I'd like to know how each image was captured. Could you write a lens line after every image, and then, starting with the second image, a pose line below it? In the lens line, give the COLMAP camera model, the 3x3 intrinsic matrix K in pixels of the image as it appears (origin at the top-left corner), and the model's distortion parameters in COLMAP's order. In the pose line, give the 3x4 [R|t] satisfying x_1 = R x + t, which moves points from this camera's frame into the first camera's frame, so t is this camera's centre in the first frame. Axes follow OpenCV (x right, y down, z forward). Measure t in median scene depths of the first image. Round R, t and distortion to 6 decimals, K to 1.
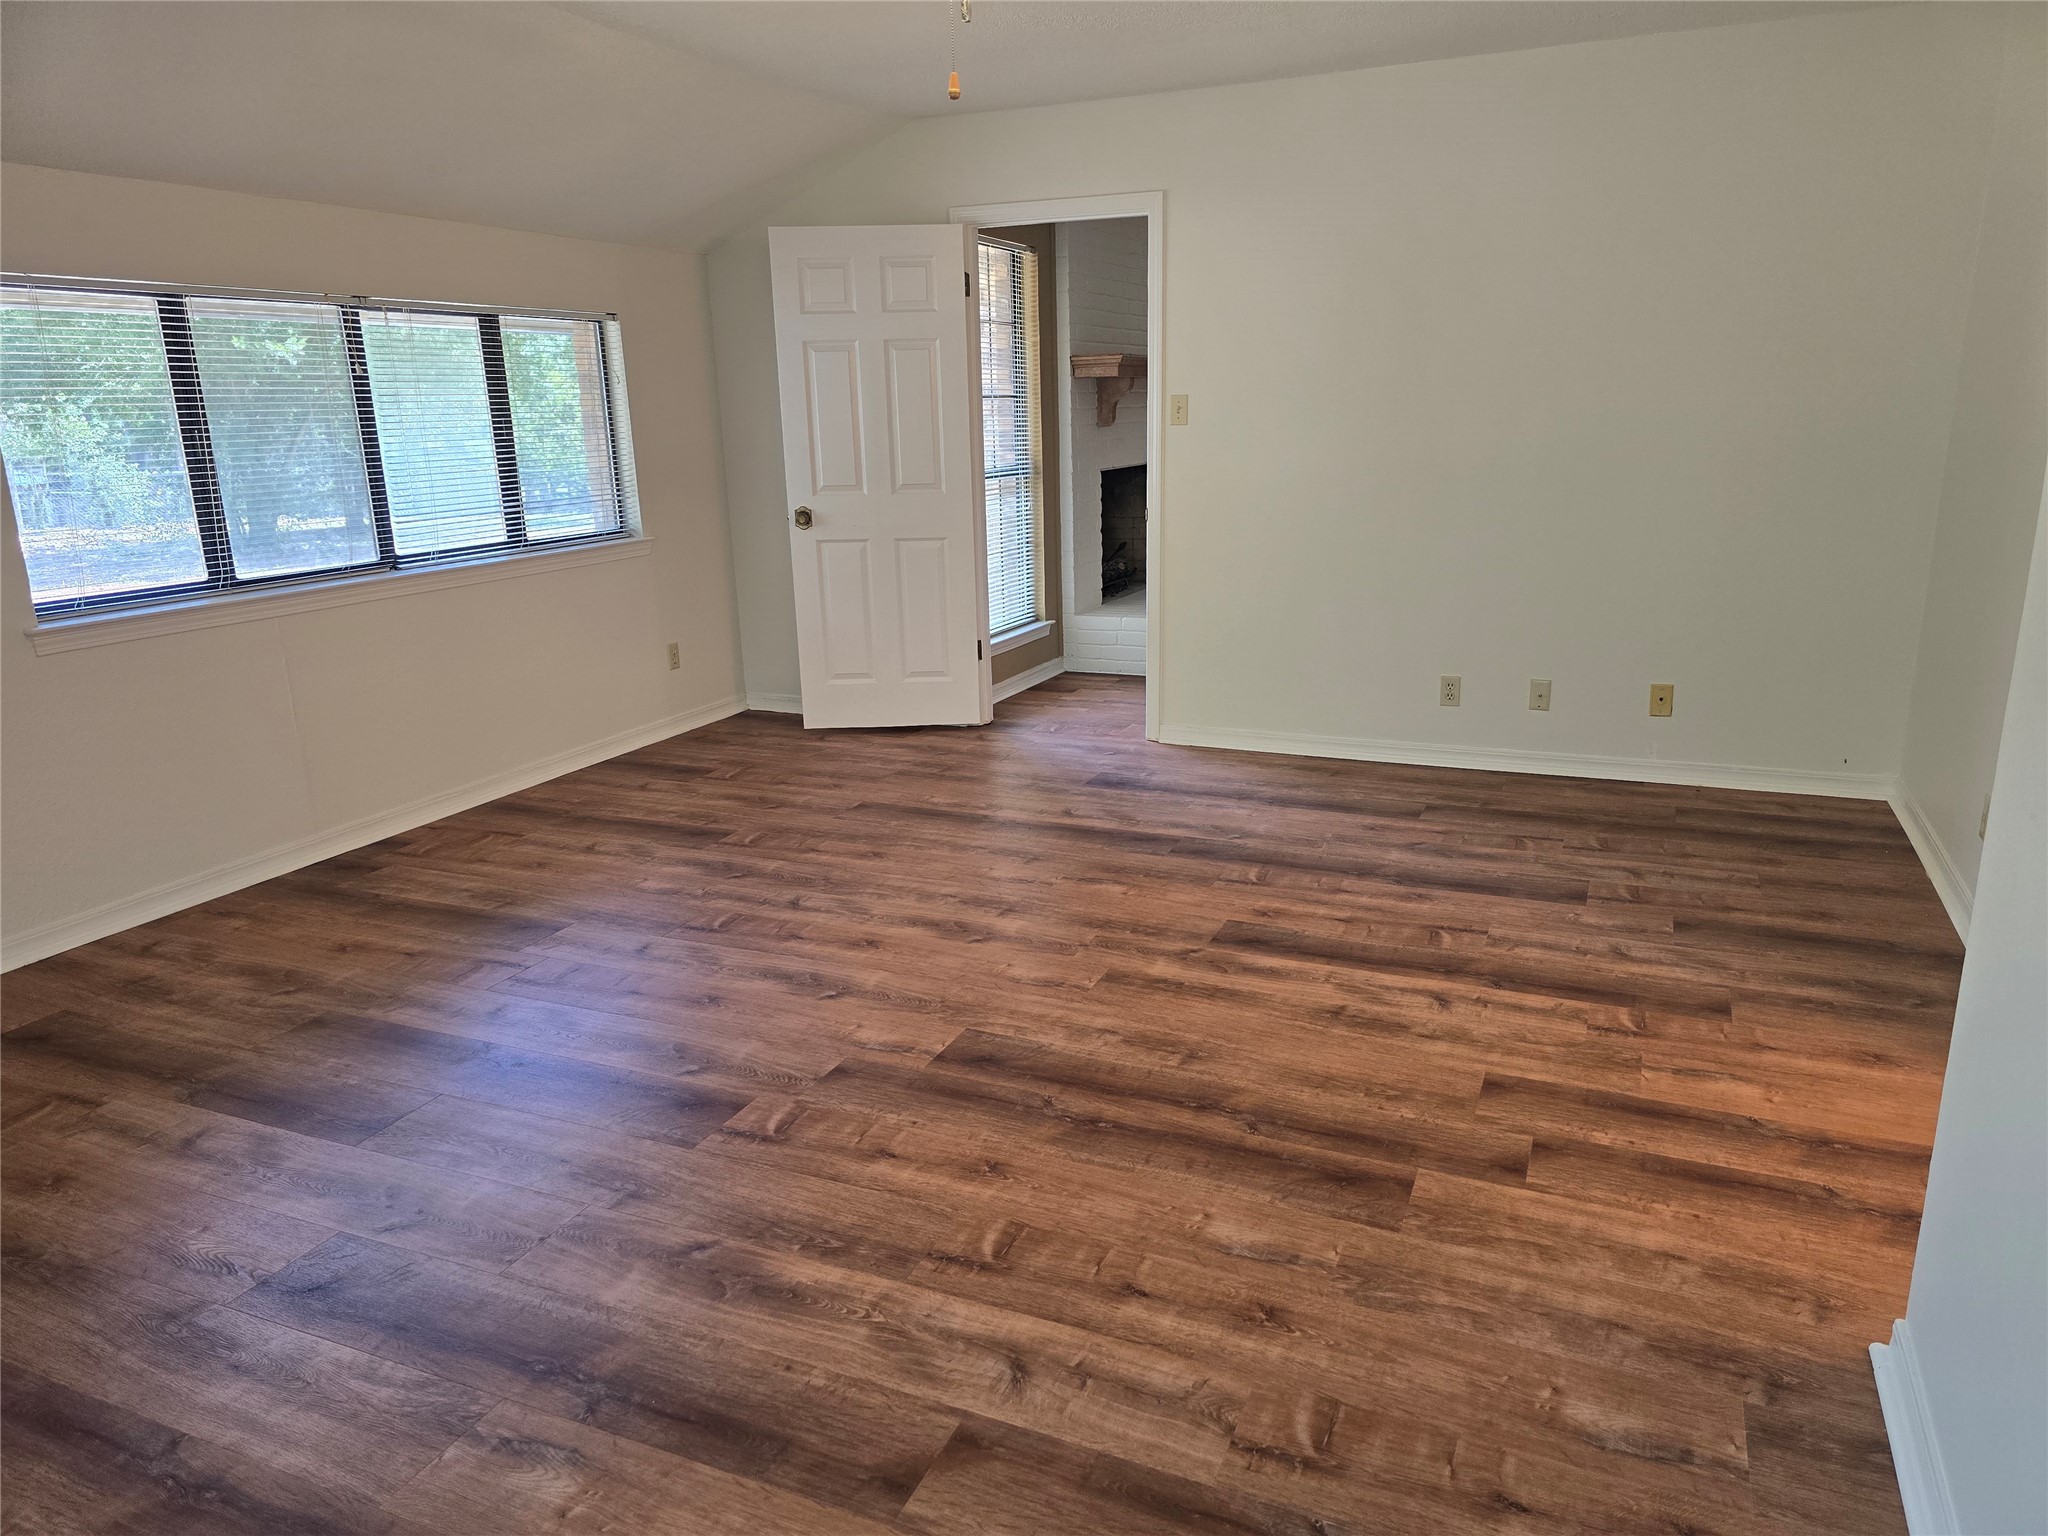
lens RADIAL K [[1400.8, 0, 1024.0], [0, 1400.8, 768.0], [0, 0, 1]] dist [0.083411, -0.064035]
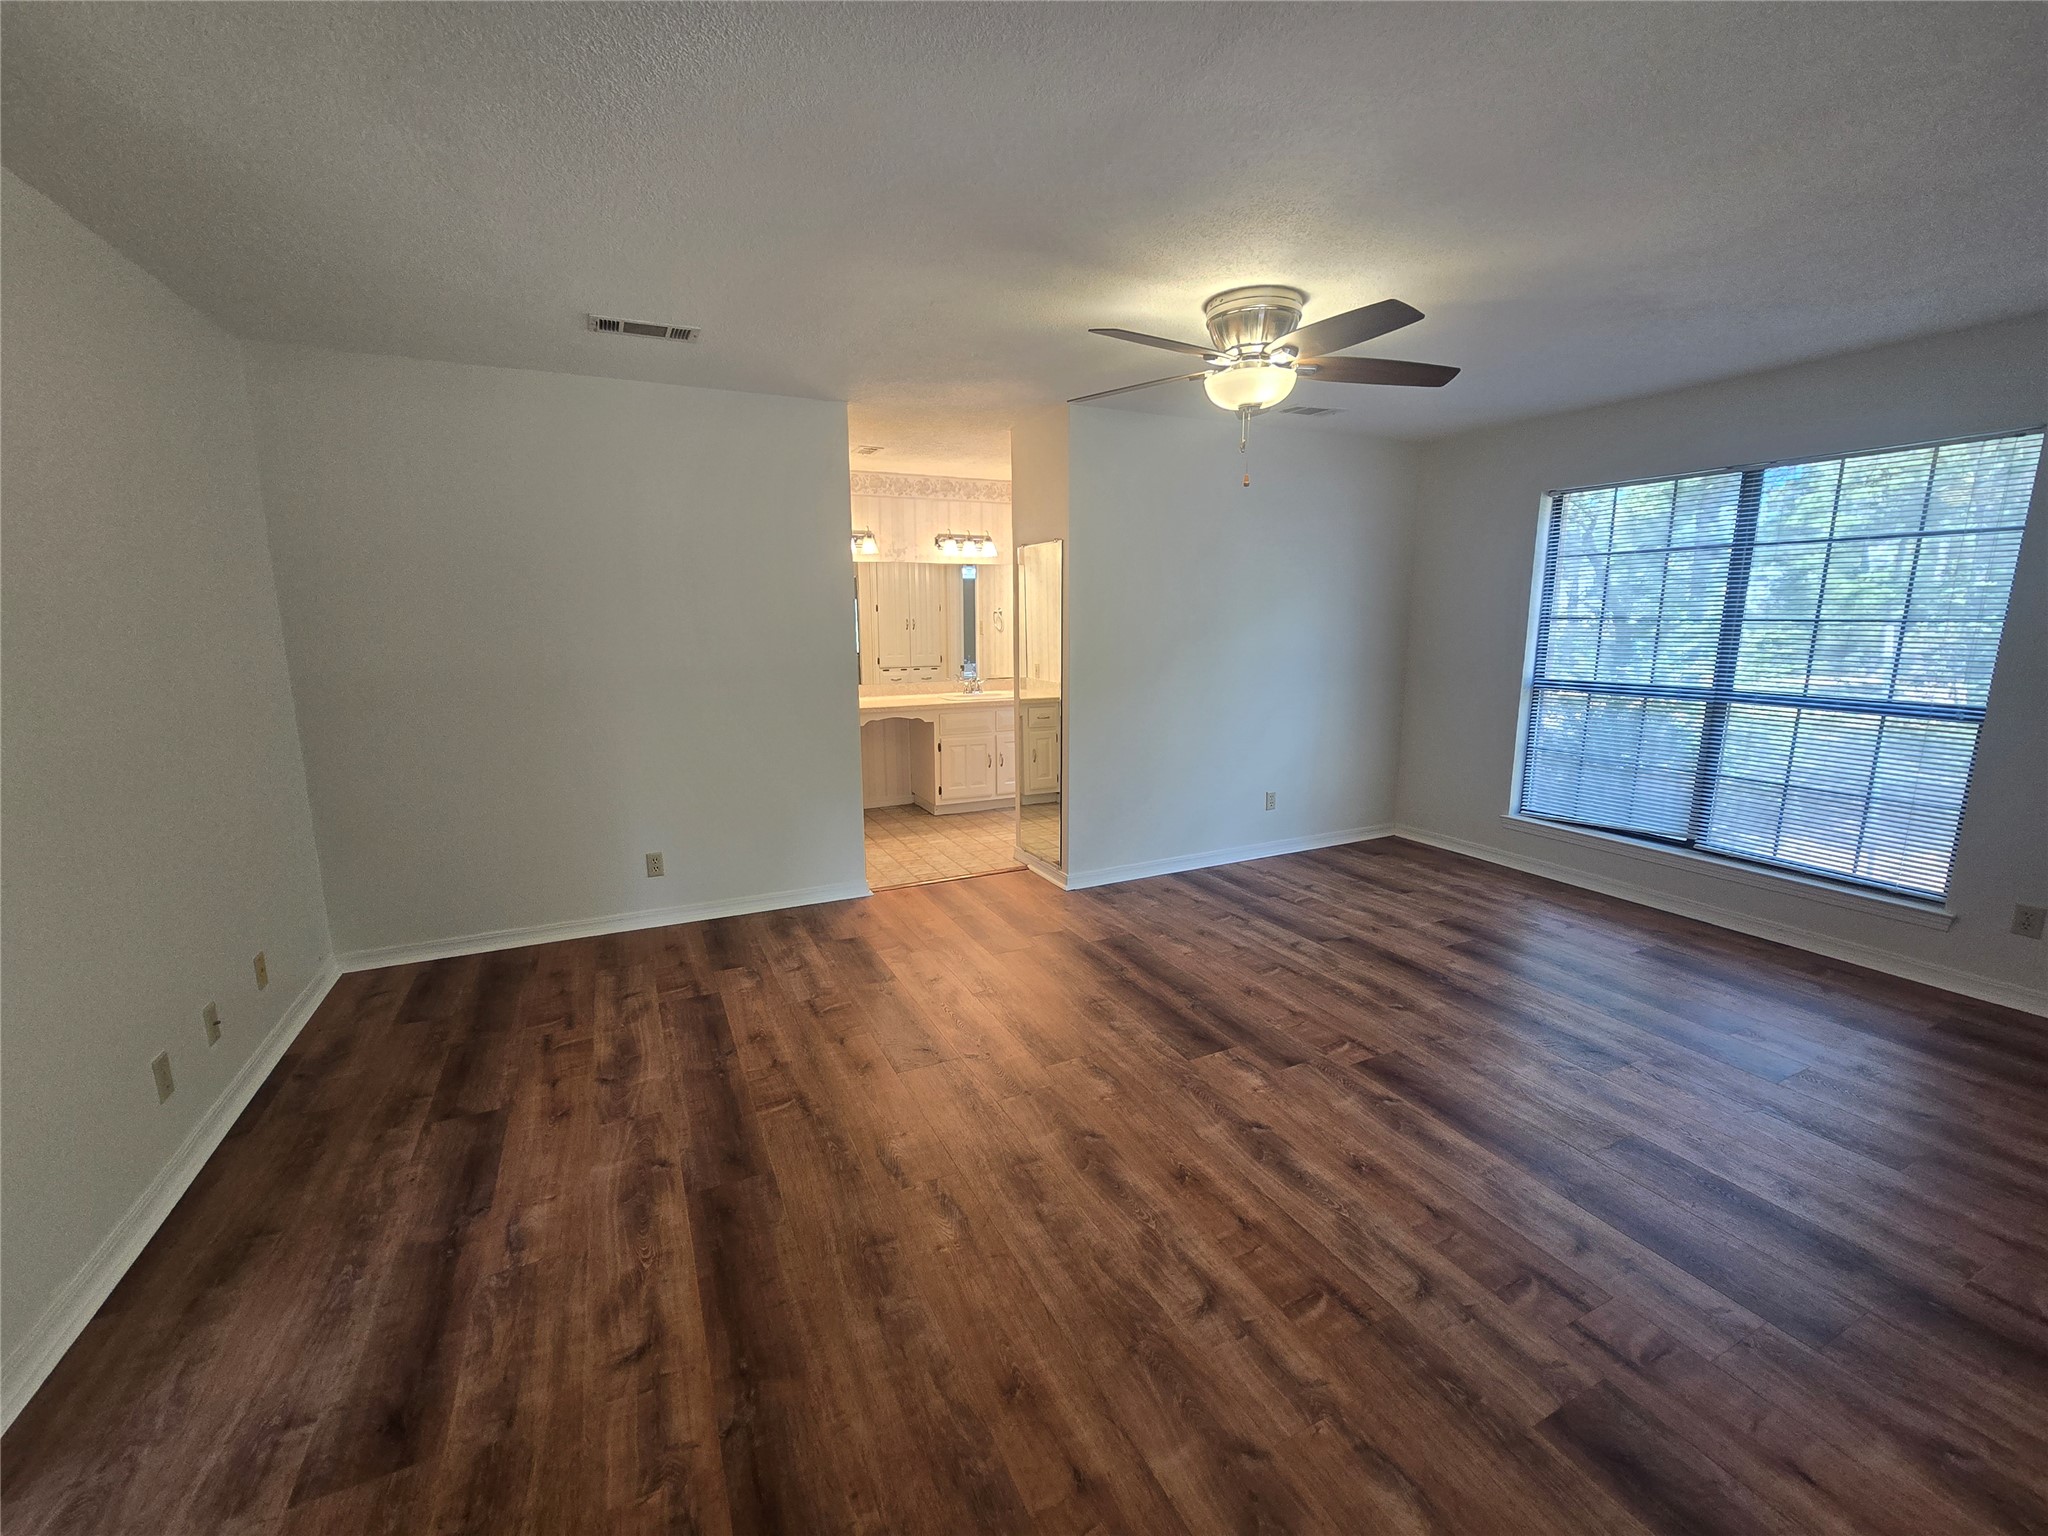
lens RADIAL K [[837.7, 0, 1024.0], [0, 837.7, 768.0], [0, 0, 1]] dist [-0.000595, -0.000082]
pose [[-0.763881, -0.093838, 0.638499, -0.428744], [0.180728, 0.918680, 0.351232, -0.421933], [-0.619535, 0.383694, -0.684803, 1.556369]]
